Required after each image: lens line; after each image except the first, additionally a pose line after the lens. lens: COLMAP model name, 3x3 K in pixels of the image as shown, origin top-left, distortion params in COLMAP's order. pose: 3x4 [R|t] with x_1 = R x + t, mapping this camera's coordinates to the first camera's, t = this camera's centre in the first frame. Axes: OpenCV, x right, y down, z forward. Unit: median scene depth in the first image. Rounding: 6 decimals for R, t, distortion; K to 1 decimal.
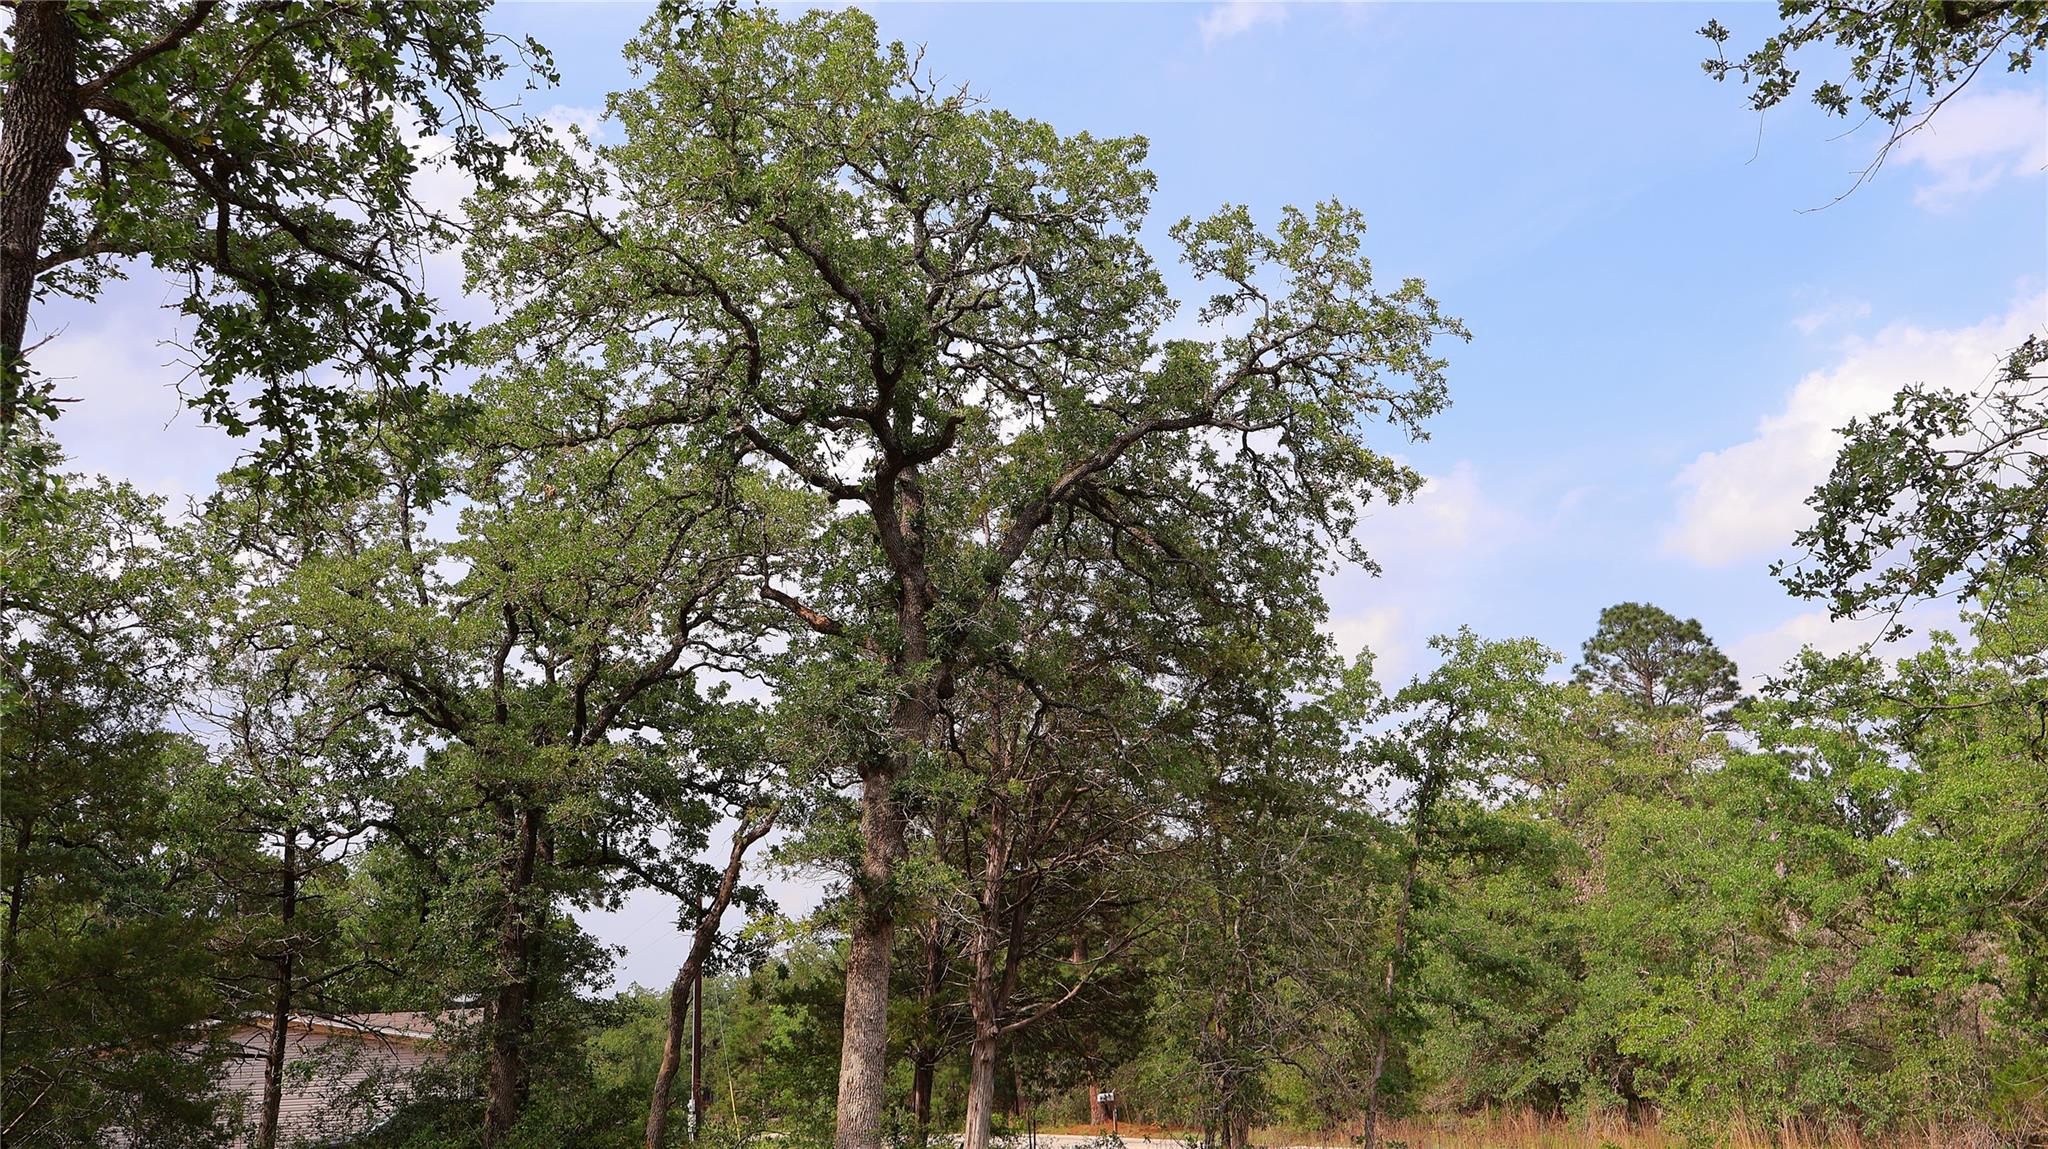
lens RADIAL K [[1685.5, 0, 1022.6], [0, 1685.5, 583.4], [0, 0, 1]] dist [0.006217, -0.006727]
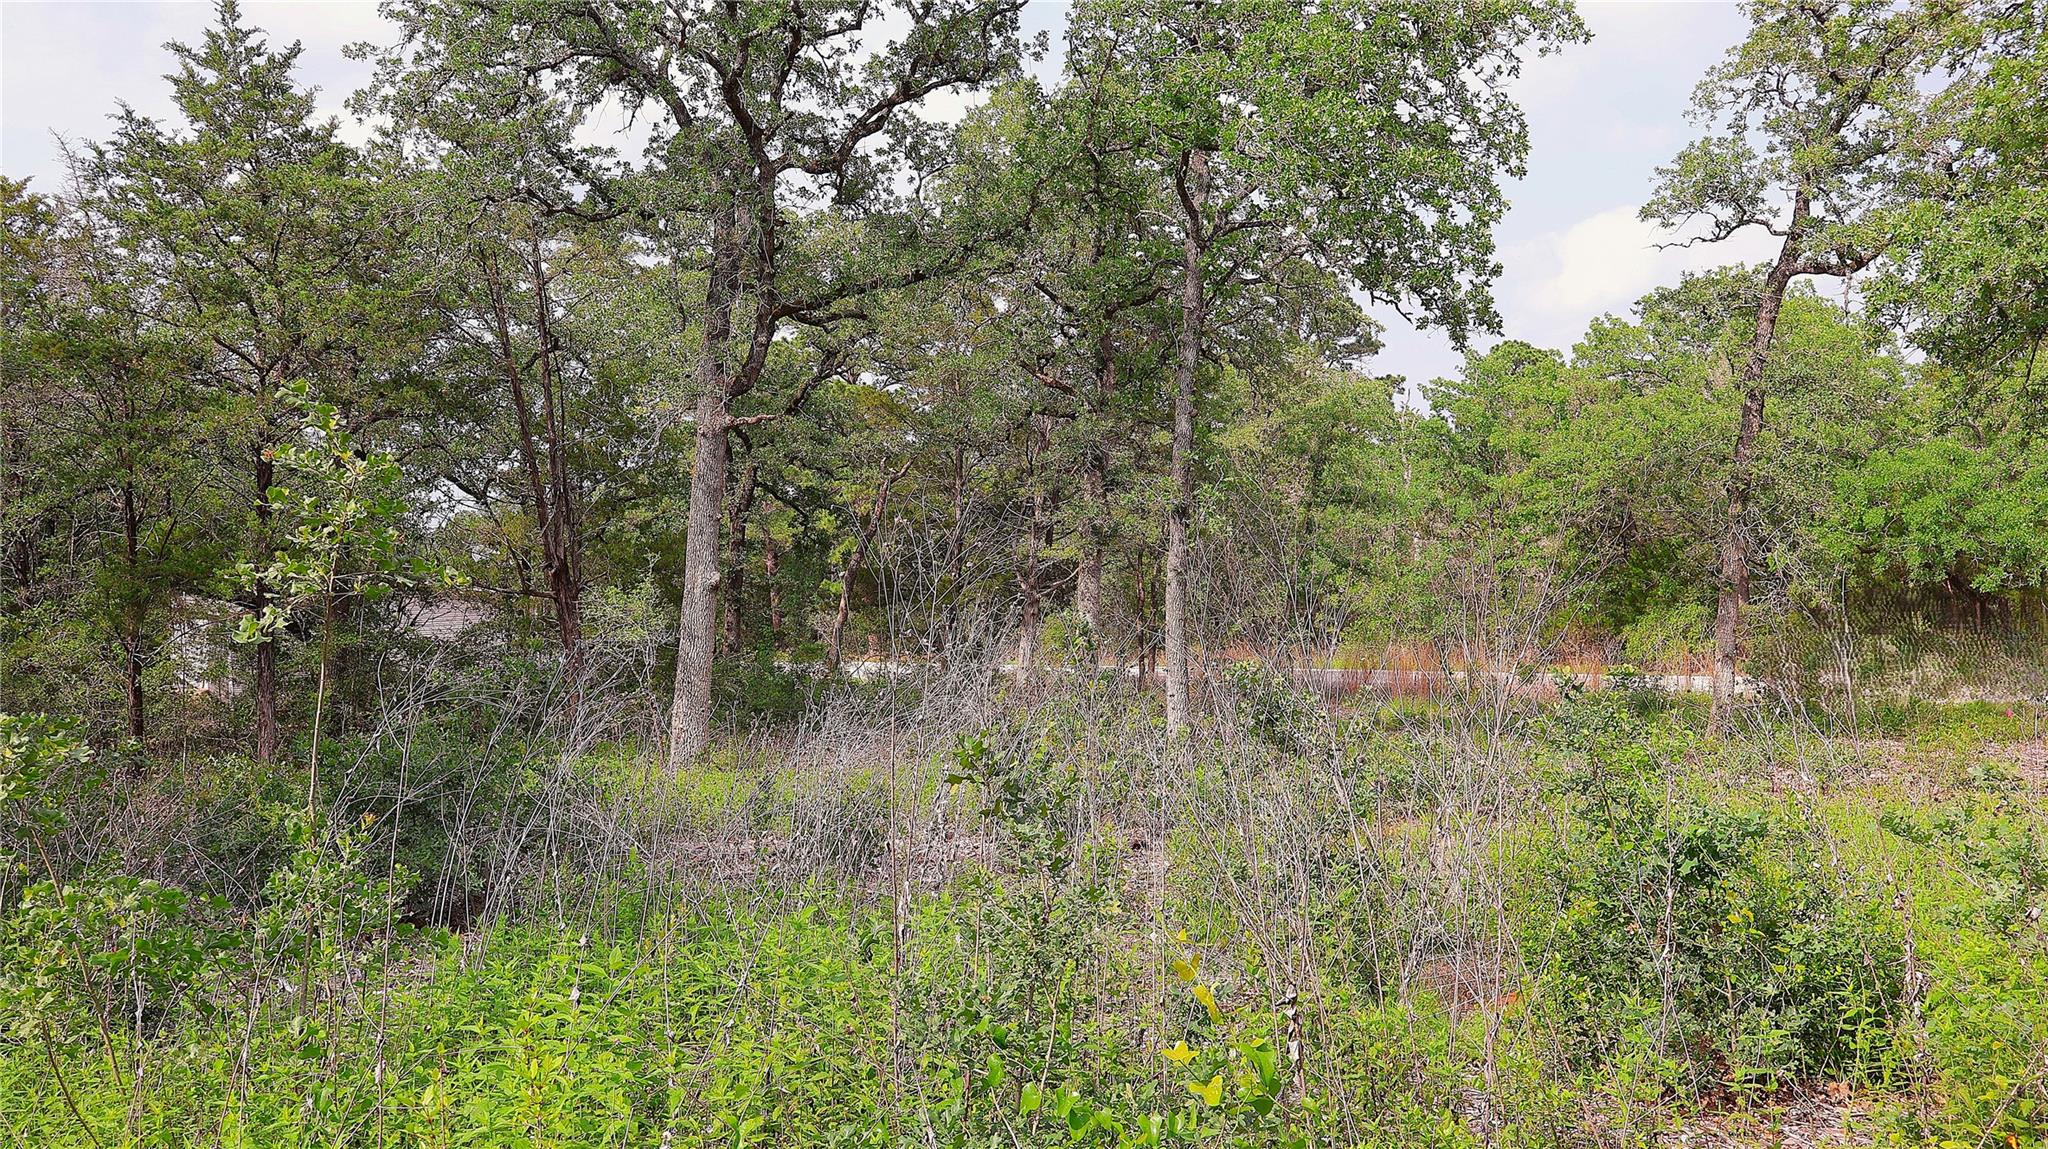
lens RADIAL K [[1685.5, 0, 1030.3], [0, 1685.5, 576.0], [0, 0, 1]] dist [0.006217, -0.006727]
pose [[0.965202, 0.000963, 0.261504, -0.344437], [-0.068446, 0.966062, 0.249075, -0.126349], [-0.252390, -0.258307, 0.932511, -0.405009]]
